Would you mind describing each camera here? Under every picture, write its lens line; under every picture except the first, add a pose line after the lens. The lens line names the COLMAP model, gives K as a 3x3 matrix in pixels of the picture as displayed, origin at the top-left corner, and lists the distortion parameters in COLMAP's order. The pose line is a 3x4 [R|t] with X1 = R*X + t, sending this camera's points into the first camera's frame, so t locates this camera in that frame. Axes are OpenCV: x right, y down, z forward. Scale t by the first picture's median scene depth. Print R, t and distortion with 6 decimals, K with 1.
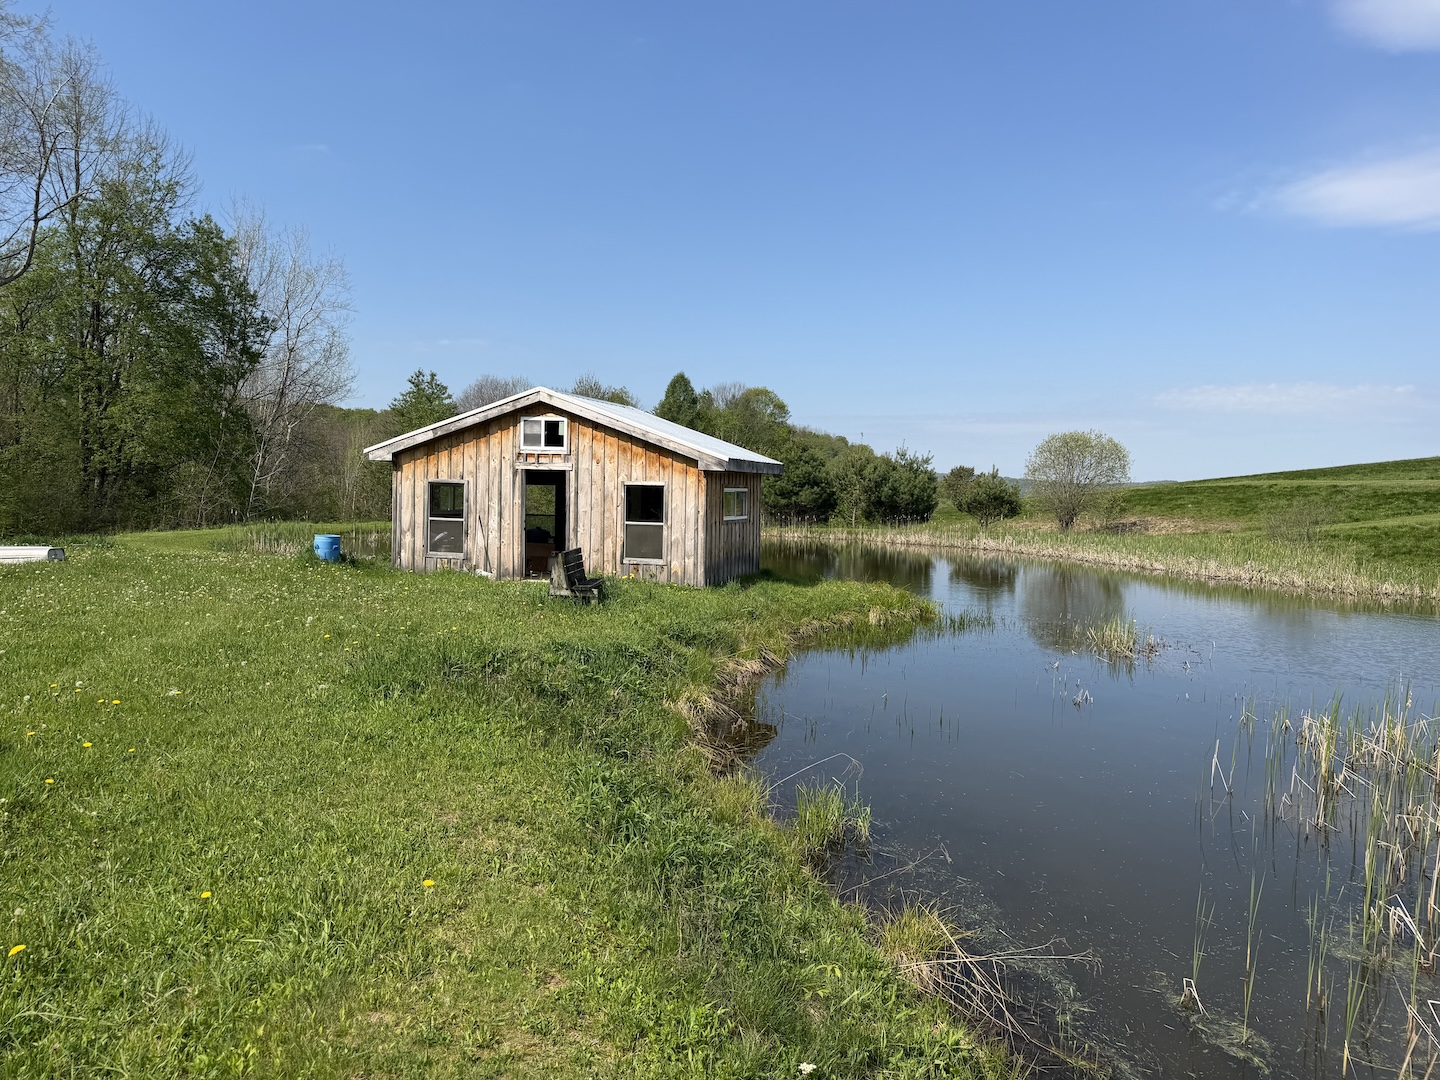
lens RADIAL K [[1028.8, 0, 720.0], [0, 1028.8, 540.0], [0, 0, 1]] dist [0.070938, -0.114056]
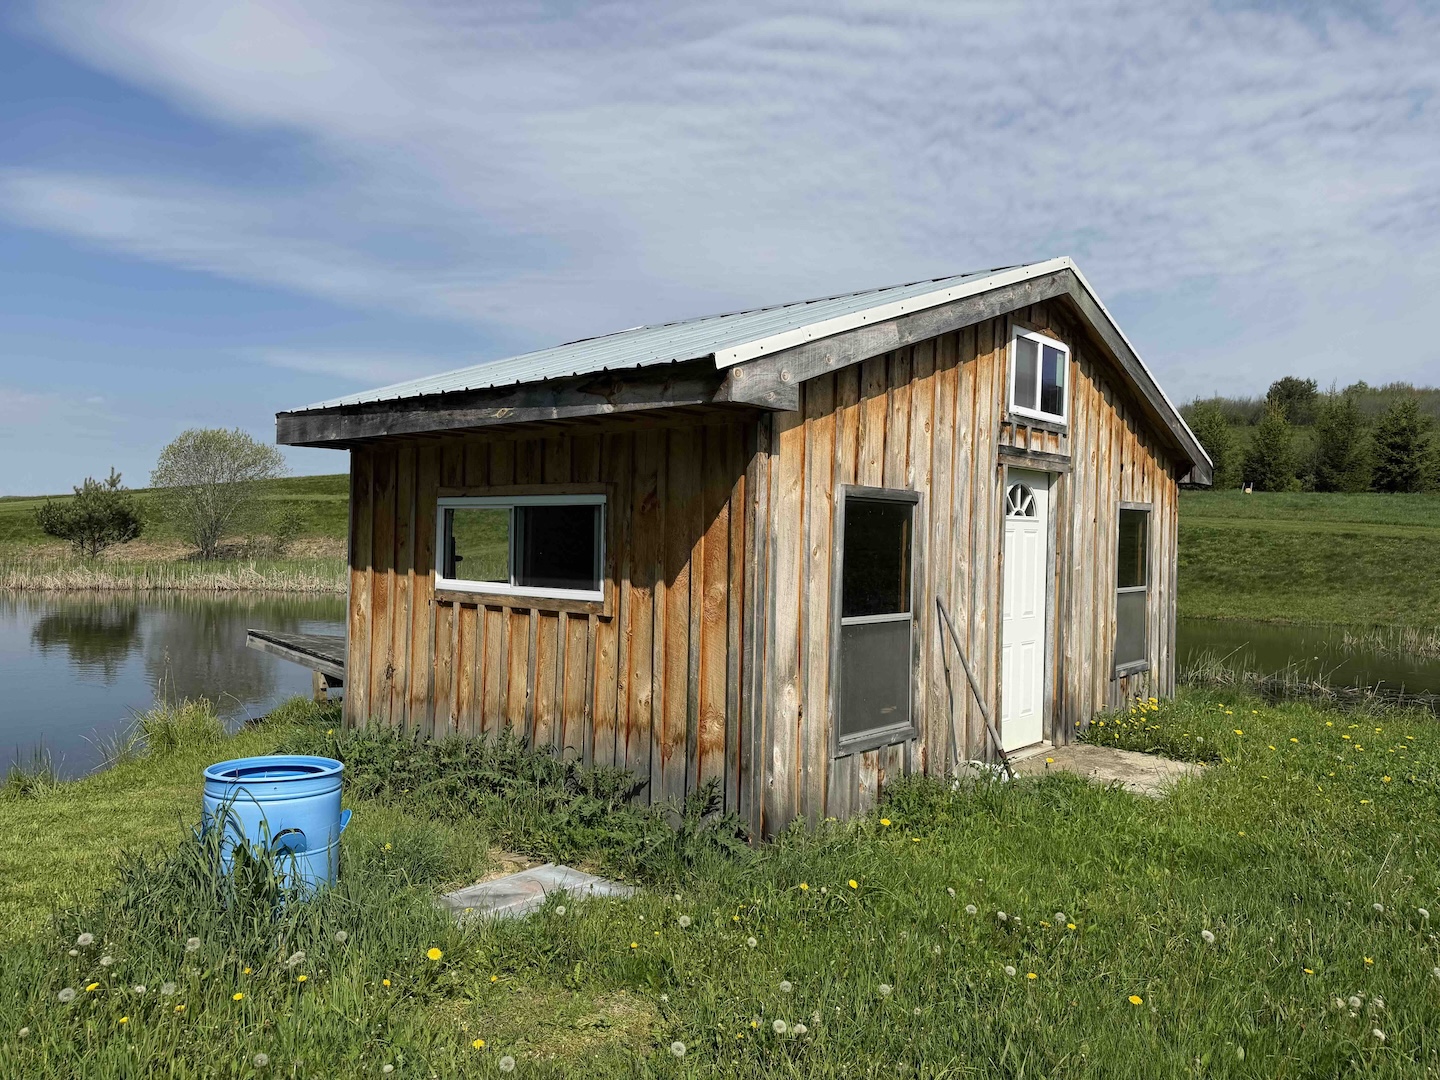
lens RADIAL K [[1028.8, 0, 720.0], [0, 1028.8, 540.0], [0, 0, 1]] dist [0.070938, -0.114056]
pose [[0.428455, -0.025846, 0.903193, -0.278051], [0.034918, 0.999318, 0.012032, -0.023981], [-0.902888, 0.026383, 0.429065, 0.450287]]
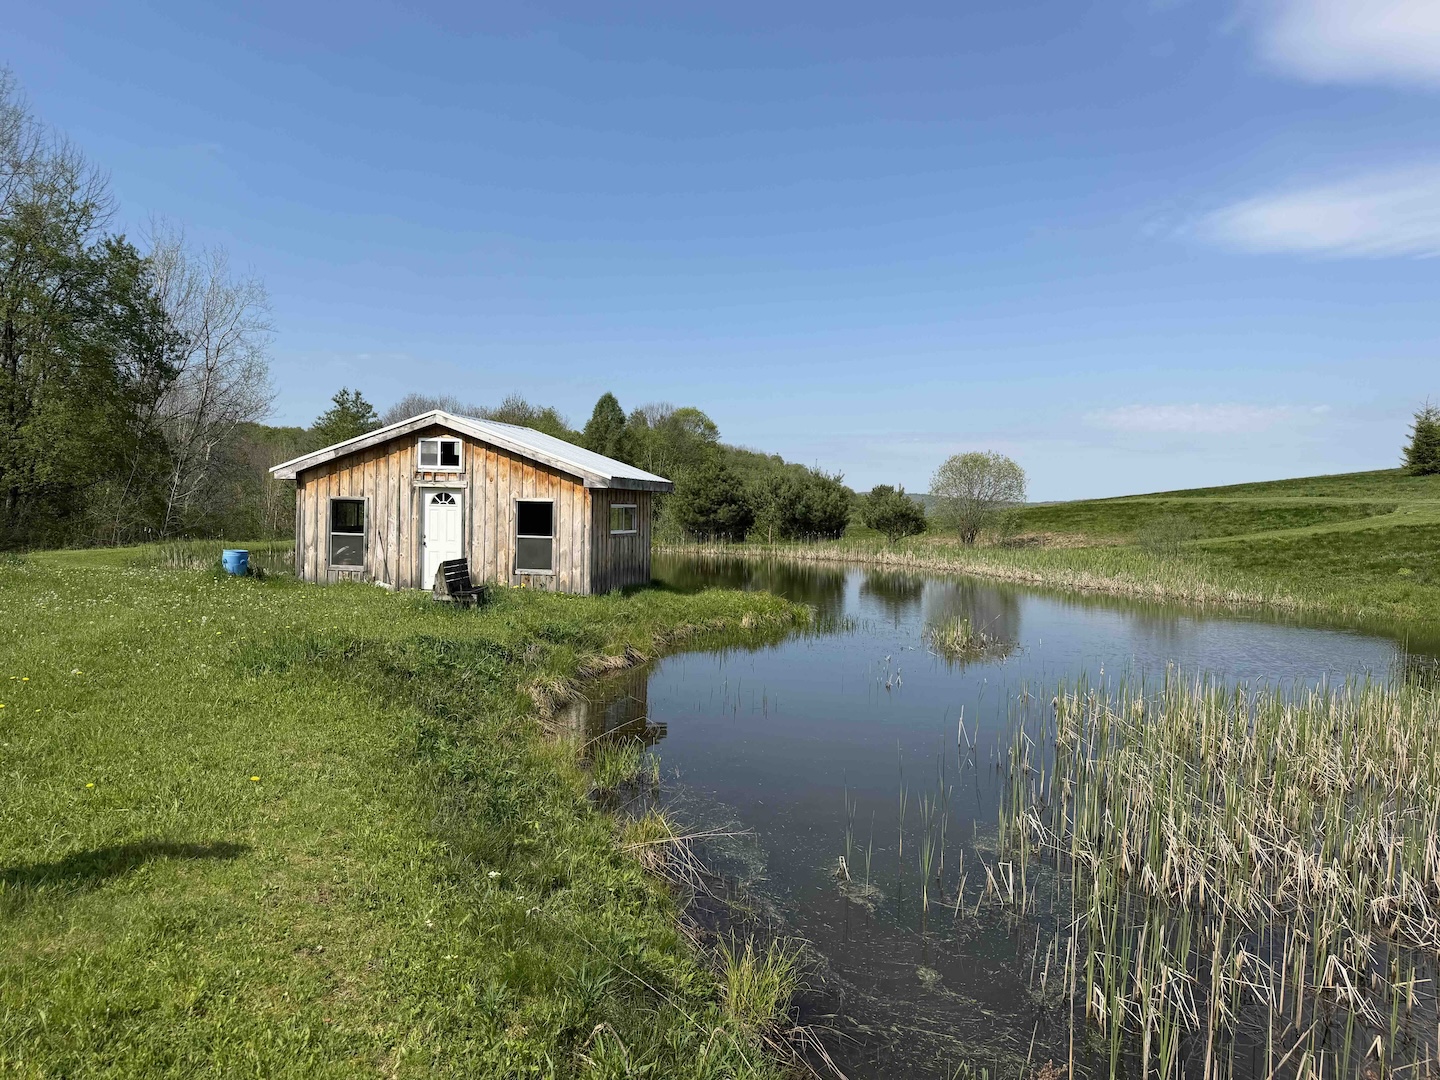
lens RADIAL K [[1034.6, 0, 720.0], [0, 1034.6, 540.0], [0, 0, 1]] dist [0.051334, -0.071459]
pose [[0.998240, -0.004256, 0.059149, 0.027189], [0.005359, 0.999815, -0.018495, 0.004006], [-0.059059, 0.018780, 0.998078, -0.046098]]
